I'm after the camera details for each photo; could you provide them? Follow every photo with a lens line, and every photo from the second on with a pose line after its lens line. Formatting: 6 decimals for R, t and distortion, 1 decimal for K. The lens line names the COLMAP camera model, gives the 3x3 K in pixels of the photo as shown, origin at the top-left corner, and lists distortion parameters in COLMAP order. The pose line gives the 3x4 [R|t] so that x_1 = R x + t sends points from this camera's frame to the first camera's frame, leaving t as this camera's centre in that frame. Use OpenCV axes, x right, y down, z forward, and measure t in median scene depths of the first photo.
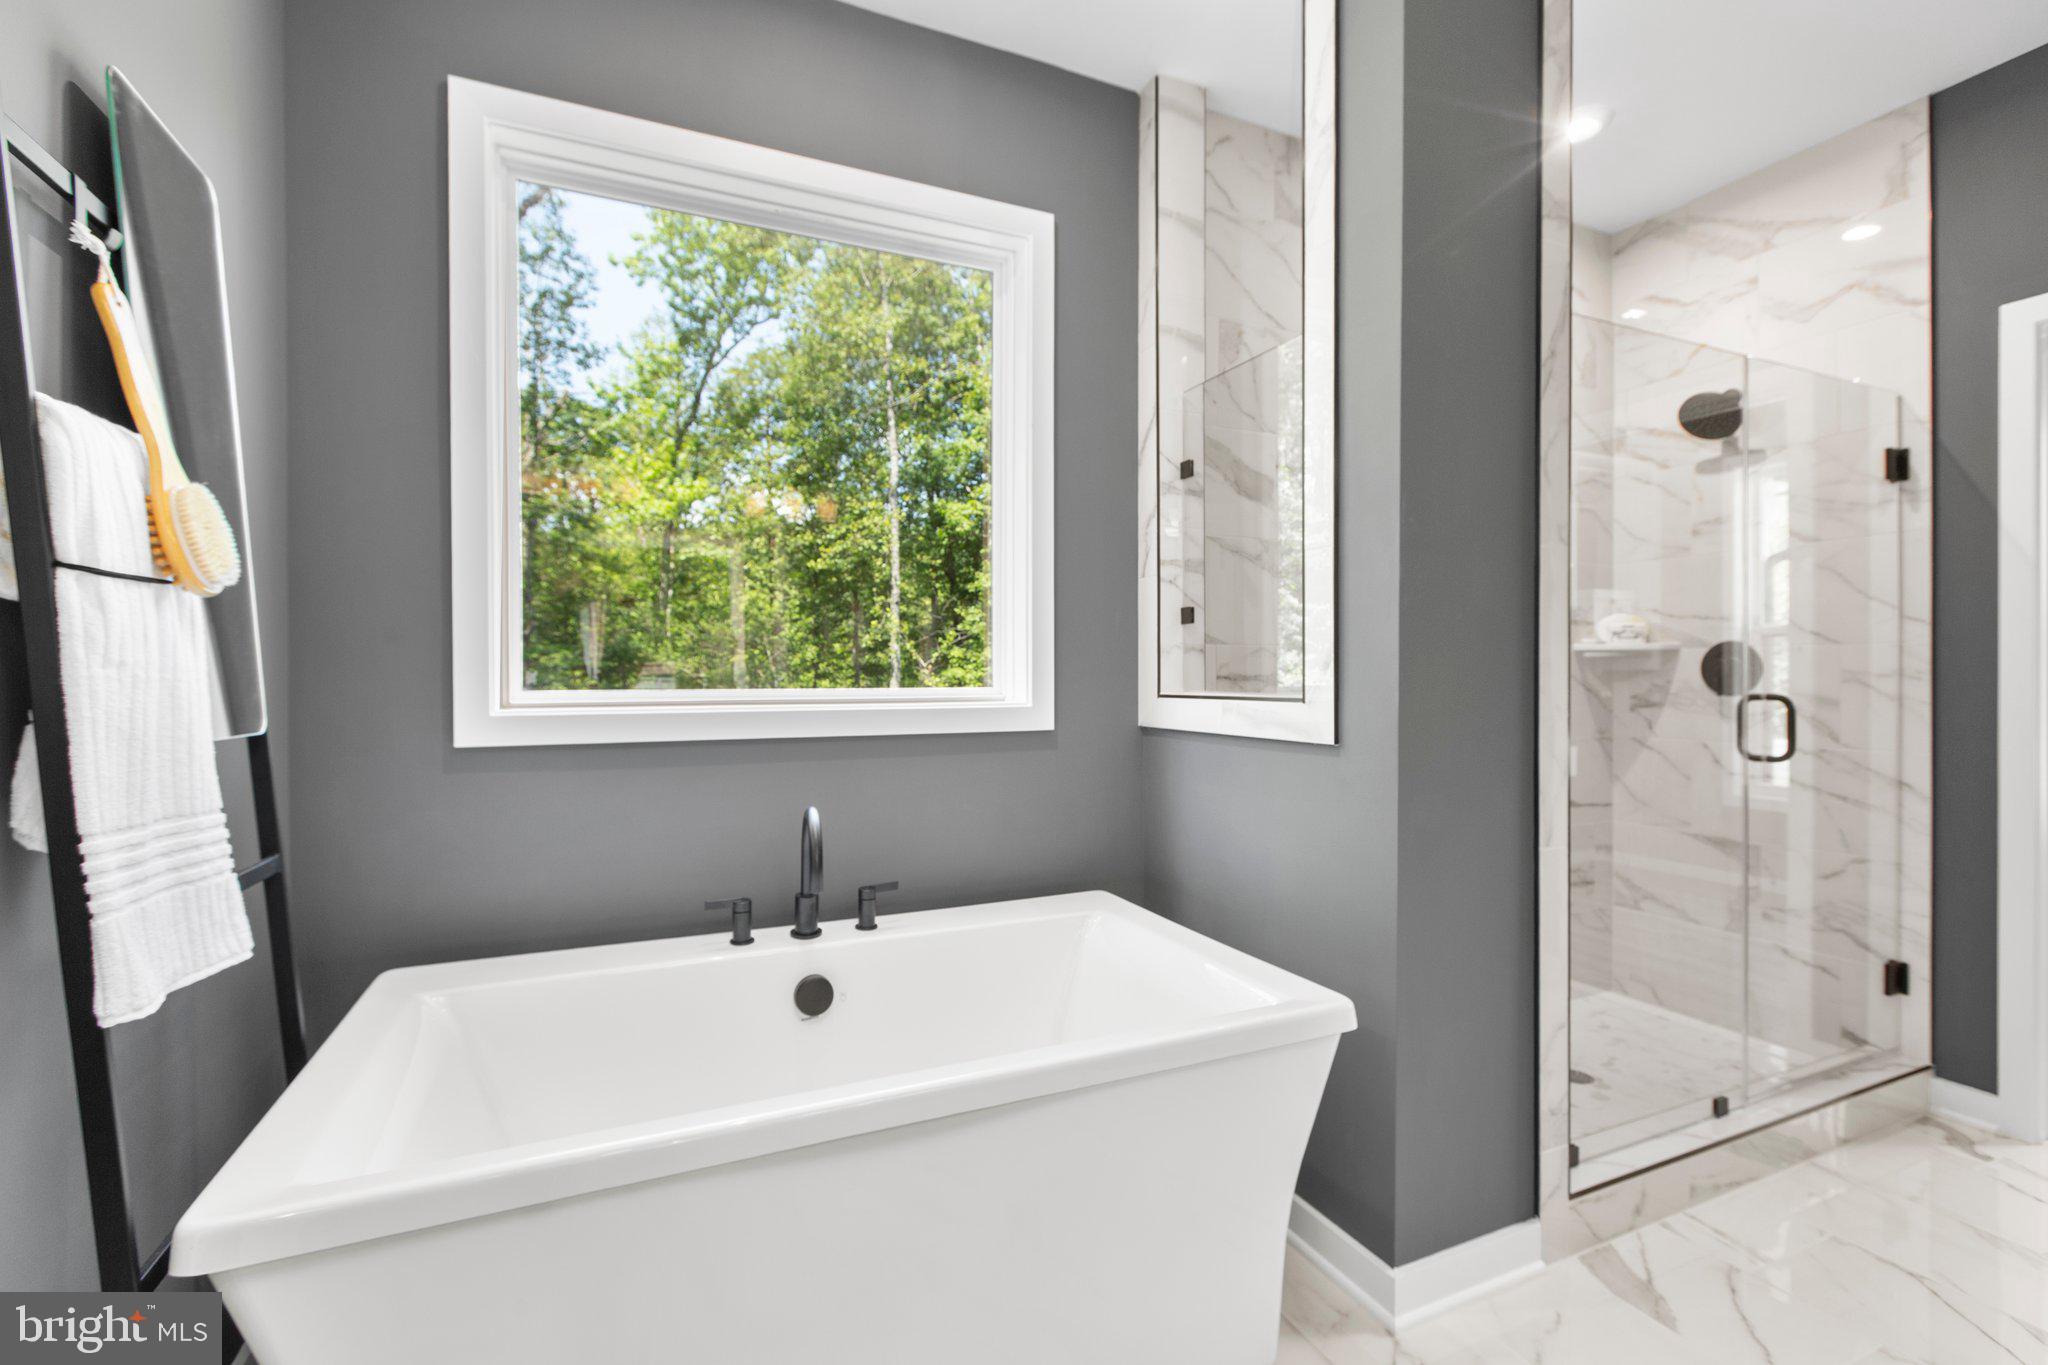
lens RADIAL K [[914.1, 0, 1024.5], [0, 914.1, 677.3], [0, 0, 1]] dist [-0.012911, -0.000410]
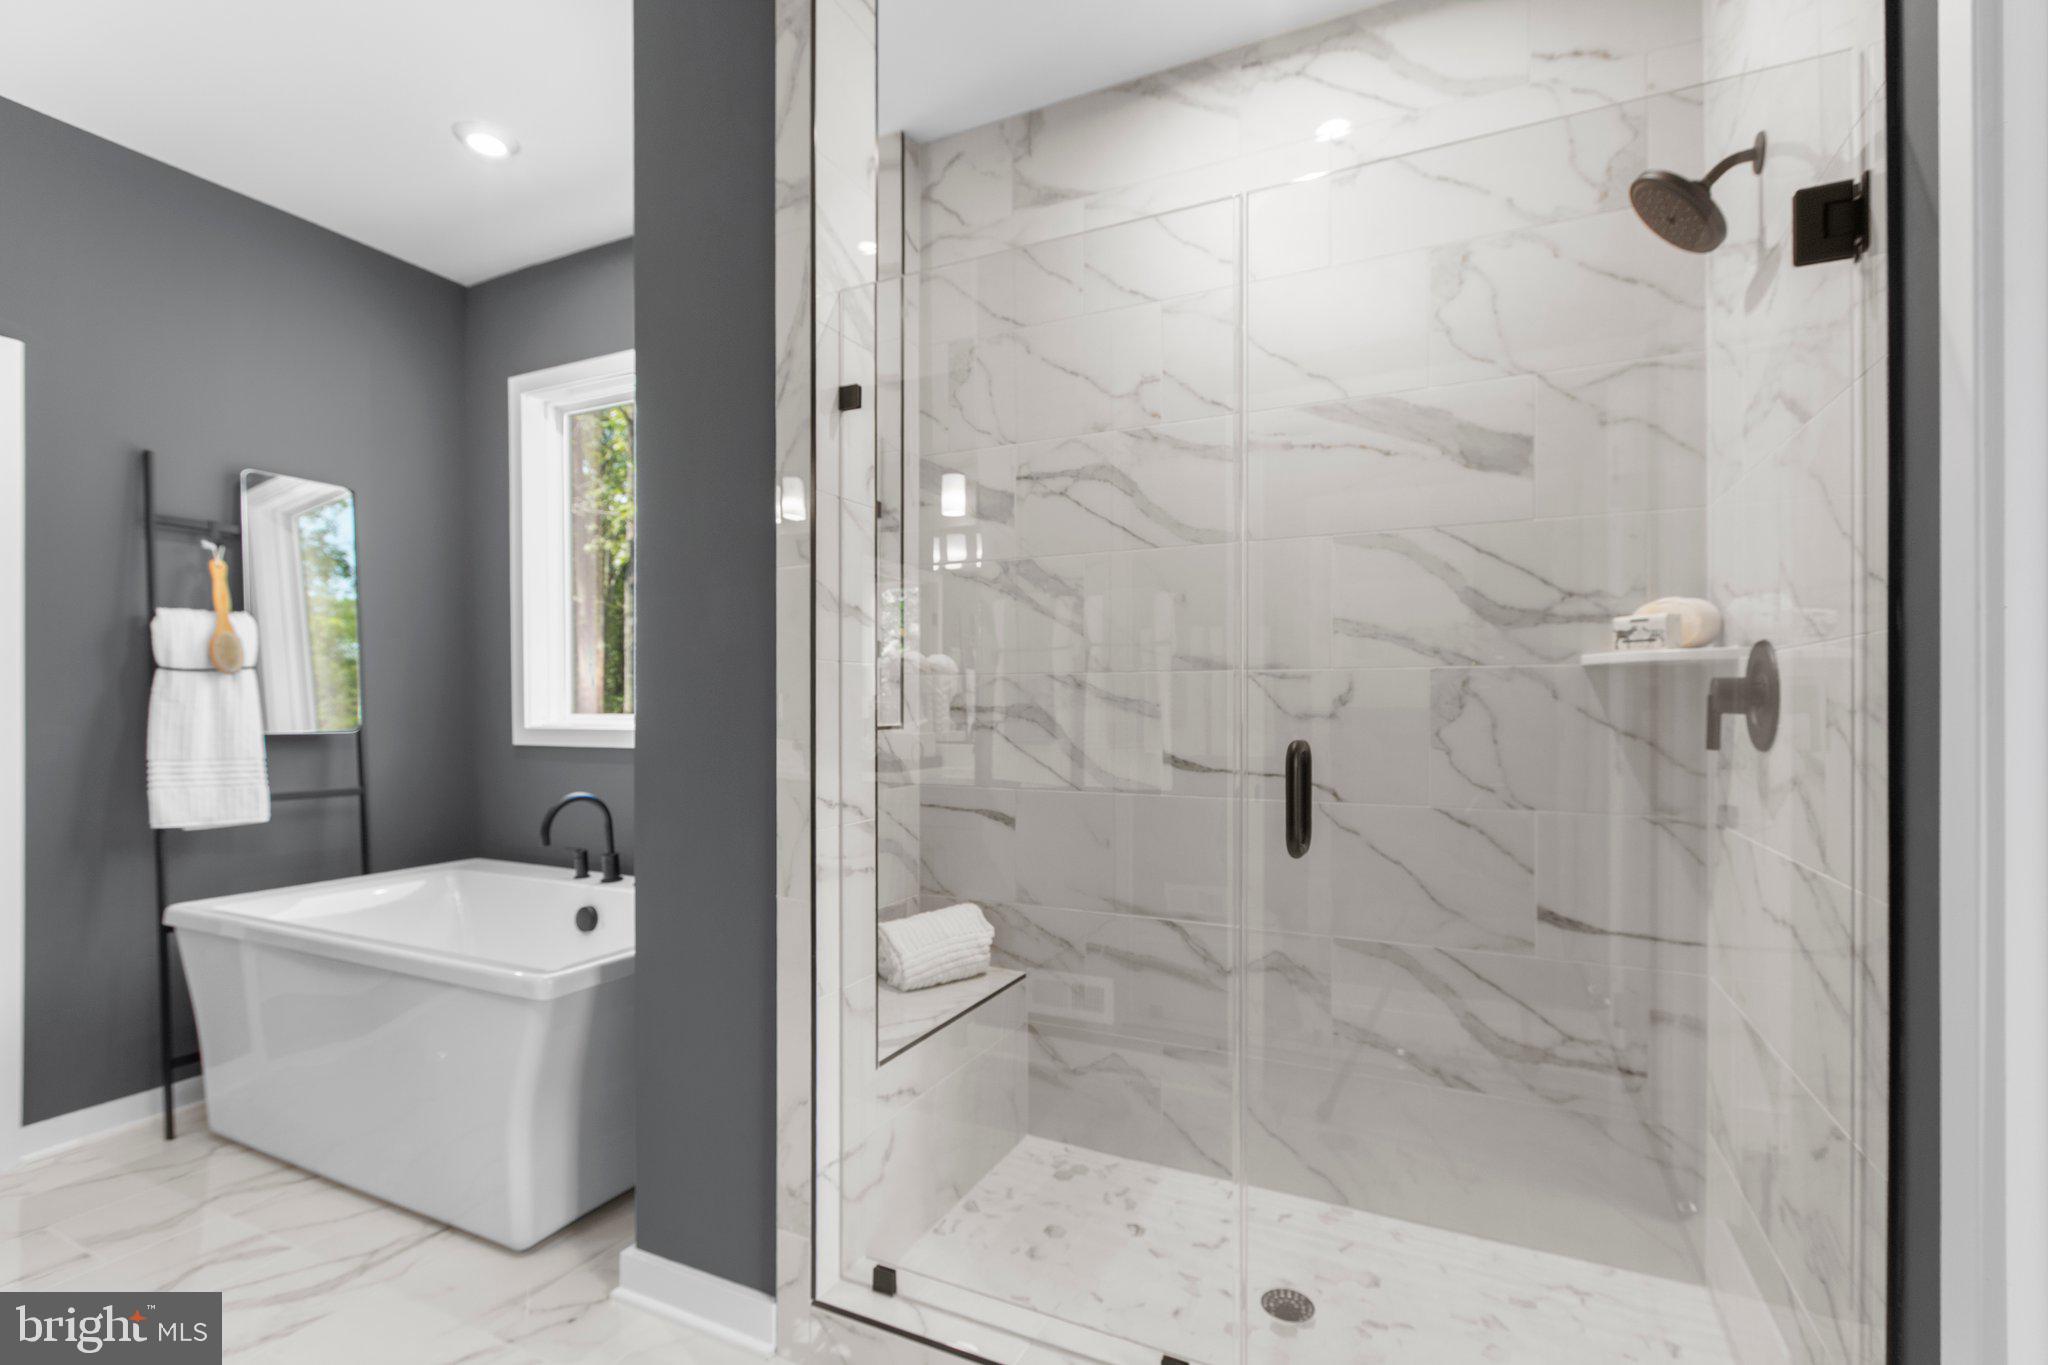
lens RADIAL K [[932.2, 0, 1022.8], [0, 932.2, 696.9], [0, 0, 1]] dist [-0.005773, -0.000648]
pose [[0.646158, -0.004260, -0.763192, 1.437935], [-0.002235, 0.999970, -0.007474, -0.005998], [0.763200, 0.006535, 0.646129, 0.575428]]
